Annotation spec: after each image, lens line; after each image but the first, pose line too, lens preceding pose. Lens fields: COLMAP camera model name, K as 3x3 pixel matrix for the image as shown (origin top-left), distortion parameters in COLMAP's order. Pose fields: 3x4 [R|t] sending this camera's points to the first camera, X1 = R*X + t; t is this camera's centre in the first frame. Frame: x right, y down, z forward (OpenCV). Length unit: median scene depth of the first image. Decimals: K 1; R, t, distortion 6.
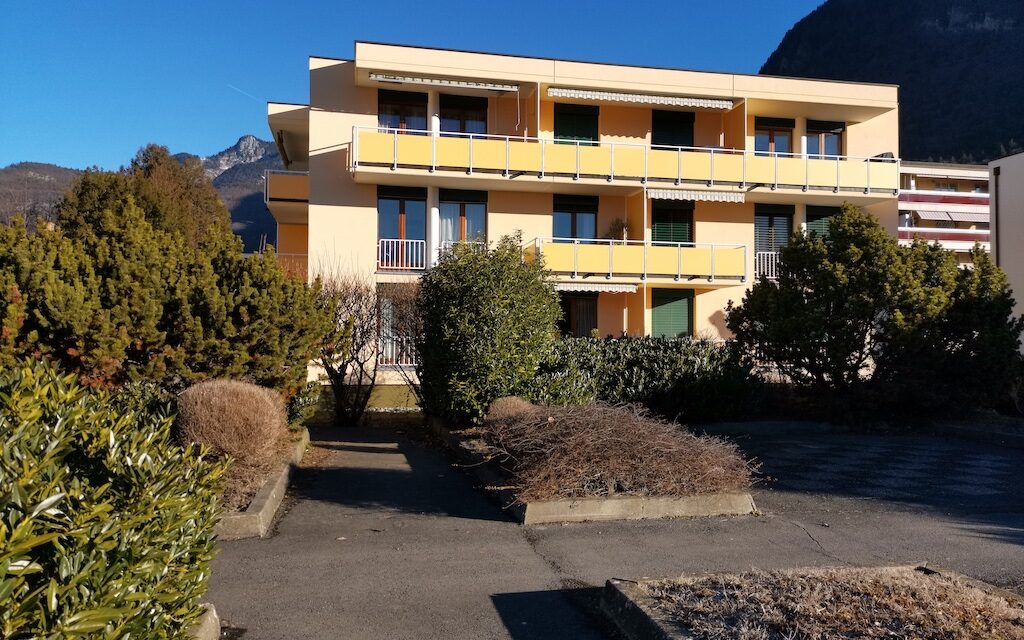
lens RADIAL K [[779.4, 0, 508.9], [0, 779.4, 316.2], [0, 0, 1]] dist [0.072336, -0.068256]
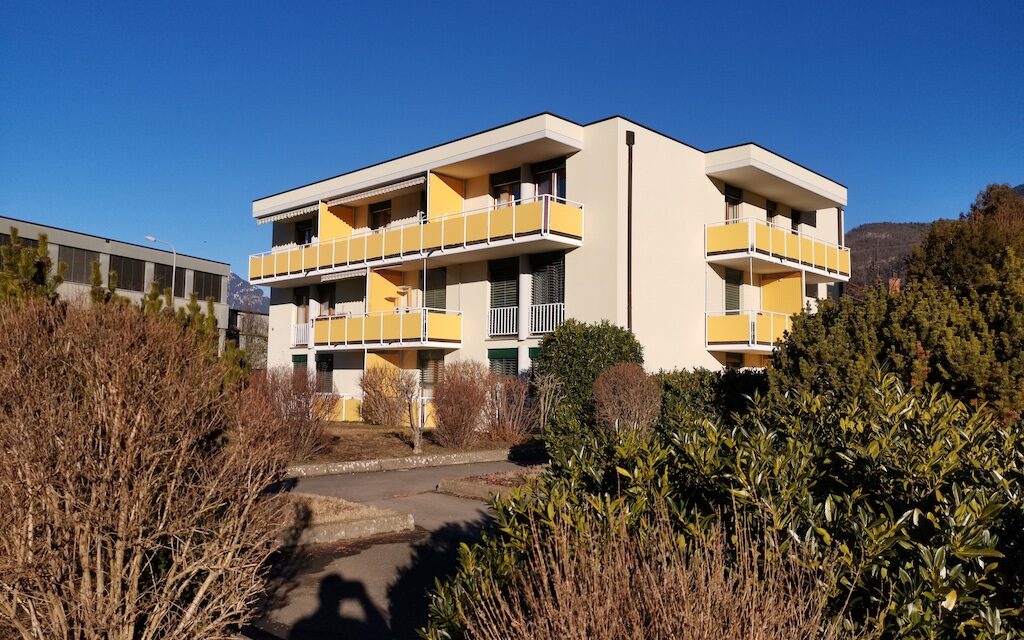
lens RADIAL K [[779.4, 0, 508.9], [0, 779.4, 316.2], [0, 0, 1]] dist [0.072336, -0.068256]
pose [[0.567416, -0.069194, -0.820519, -0.020882], [0.019757, 0.997320, -0.070442, -0.008390], [0.823195, 0.023759, 0.567262, -0.127289]]
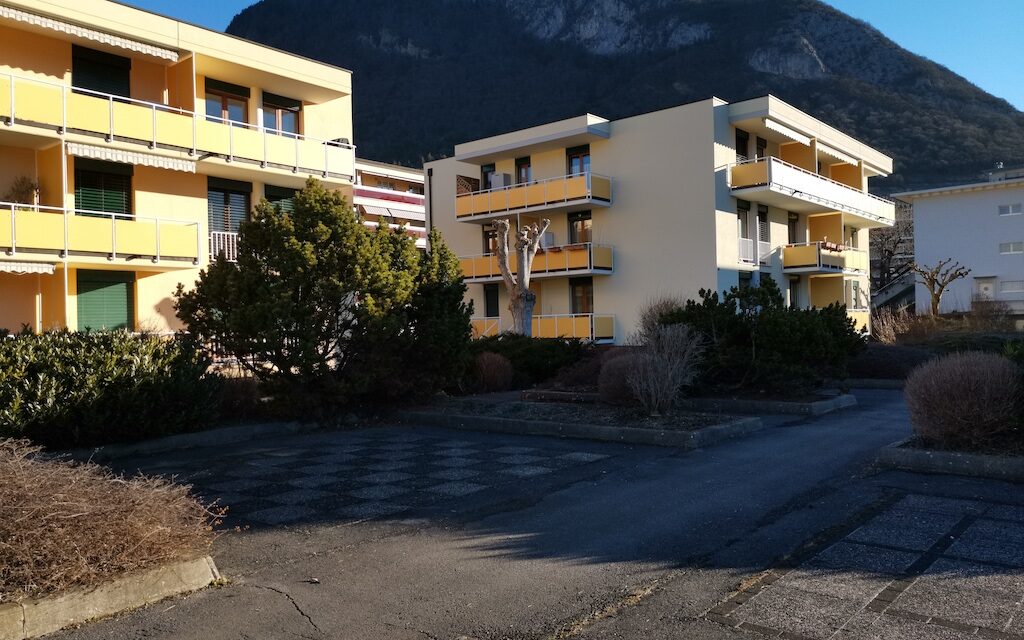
lens RADIAL K [[779.4, 0, 508.9], [0, 779.4, 316.2], [0, 0, 1]] dist [0.072336, -0.068256]
pose [[0.784382, -0.014939, 0.620098, 0.034683], [0.006927, 0.999859, 0.015326, 0.003273], [-0.620239, -0.007726, 0.784375, 0.119116]]
